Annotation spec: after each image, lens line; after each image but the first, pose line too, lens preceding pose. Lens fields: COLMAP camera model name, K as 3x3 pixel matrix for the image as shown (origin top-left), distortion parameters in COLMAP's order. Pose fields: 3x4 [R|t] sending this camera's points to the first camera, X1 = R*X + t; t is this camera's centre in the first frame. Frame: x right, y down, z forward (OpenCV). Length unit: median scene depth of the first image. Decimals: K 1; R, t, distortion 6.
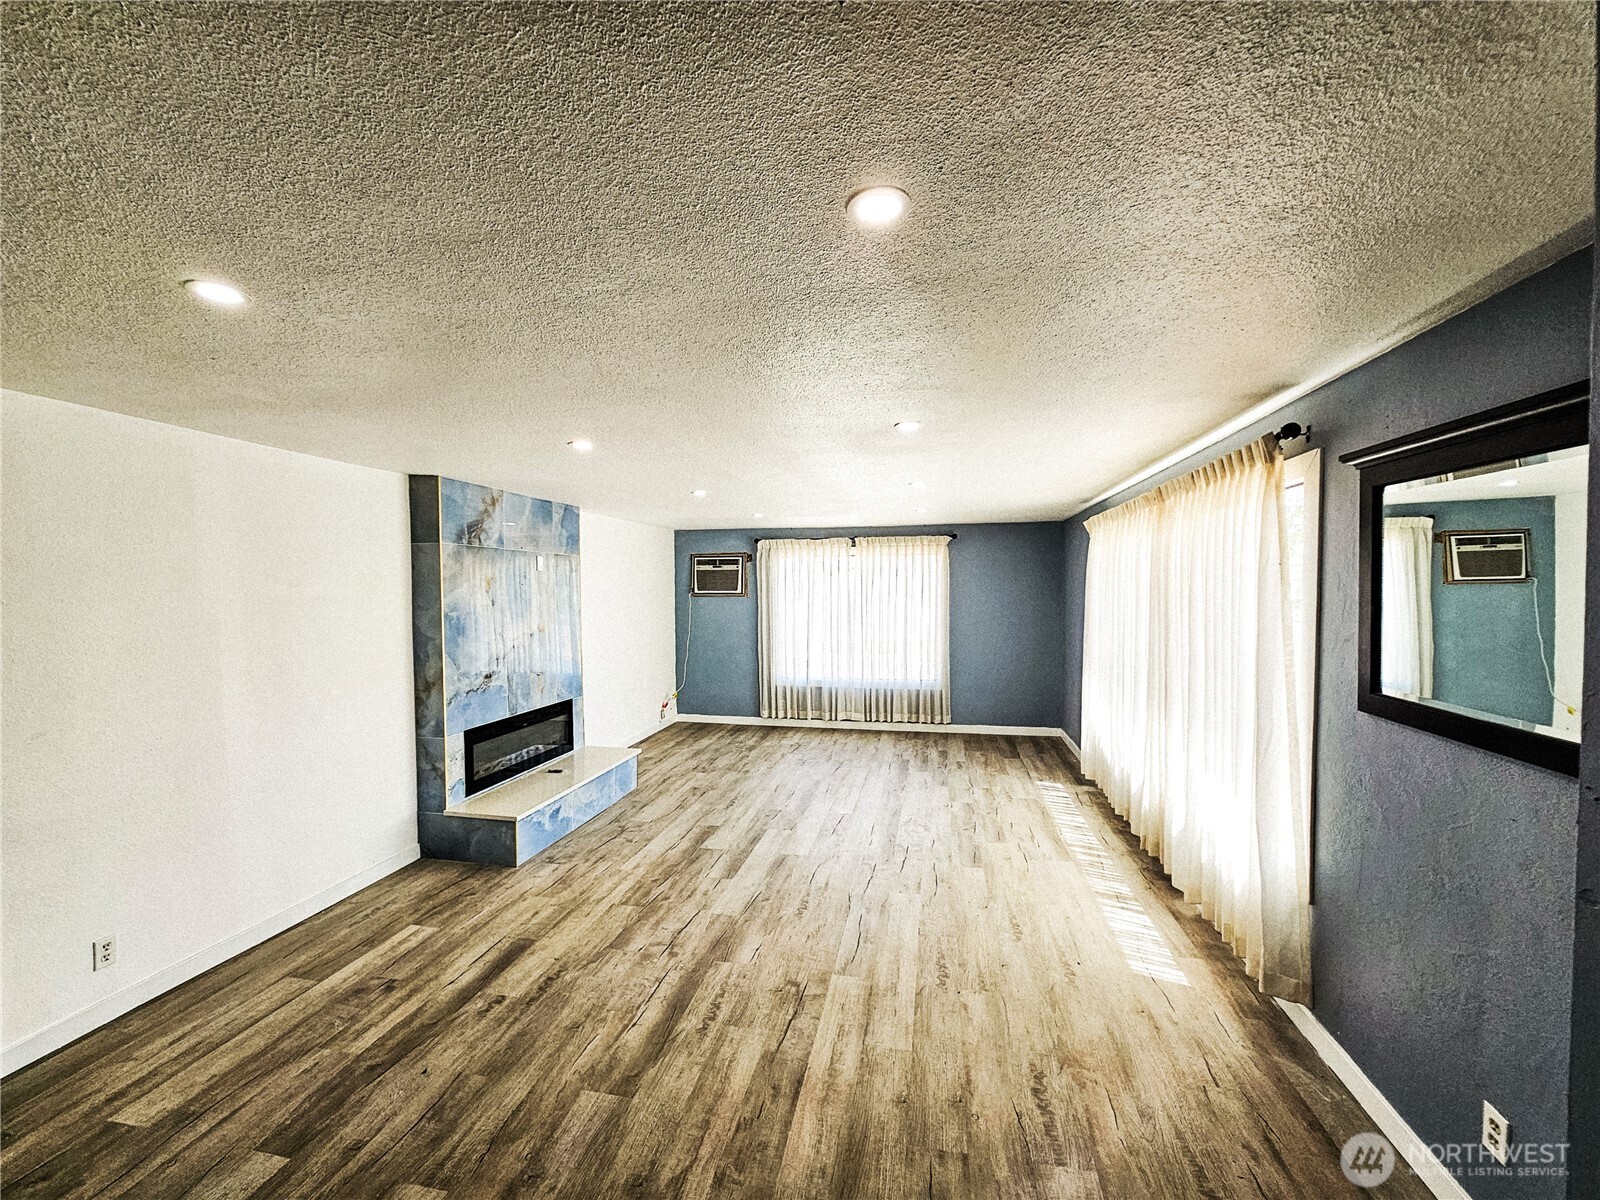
lens RADIAL K [[650.3, 0, 800.0], [0, 650.3, 600.0], [0, 0, 1]] dist [-0.002944, 0.000020]
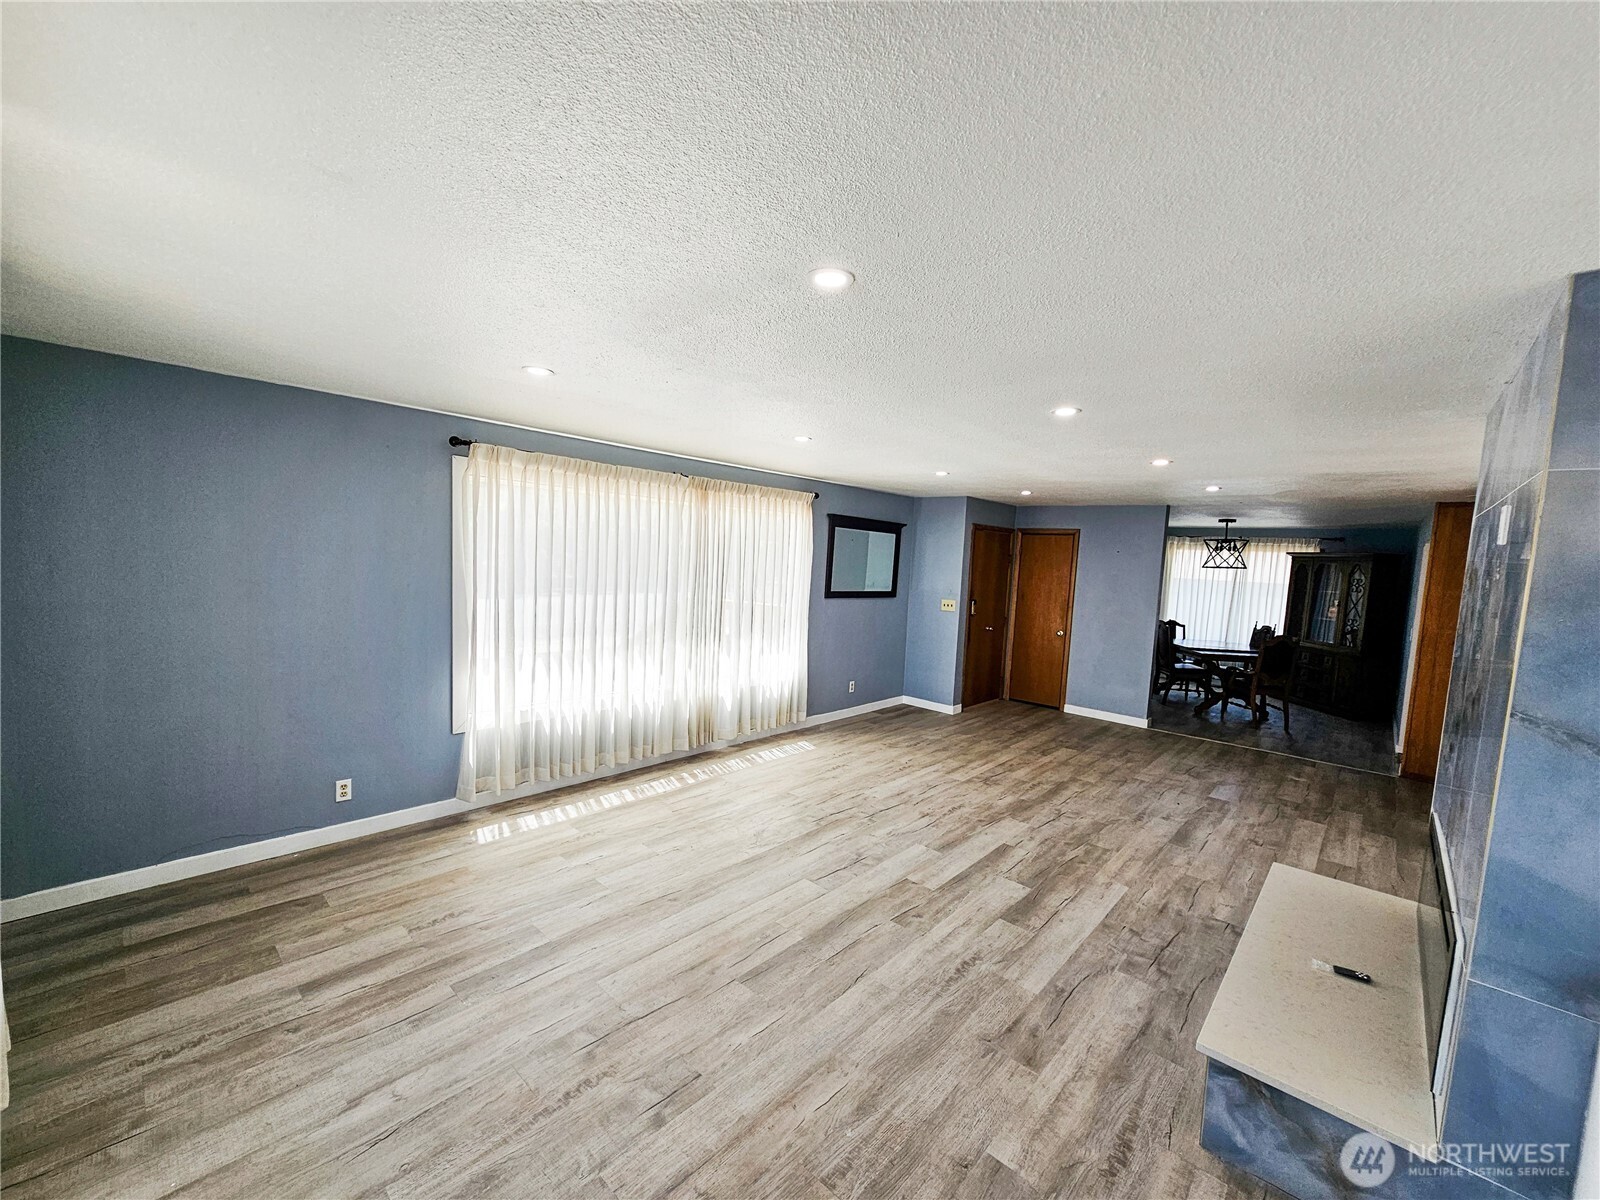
lens RADIAL K [[650.3, 0, 800.0], [0, 650.3, 600.0], [0, 0, 1]] dist [-0.002944, 0.000020]
pose [[-0.860501, -0.072806, 0.504220, -0.354661], [-0.034931, 0.995838, 0.084180, -0.045754], [-0.508250, 0.054824, -0.859463, 2.255153]]
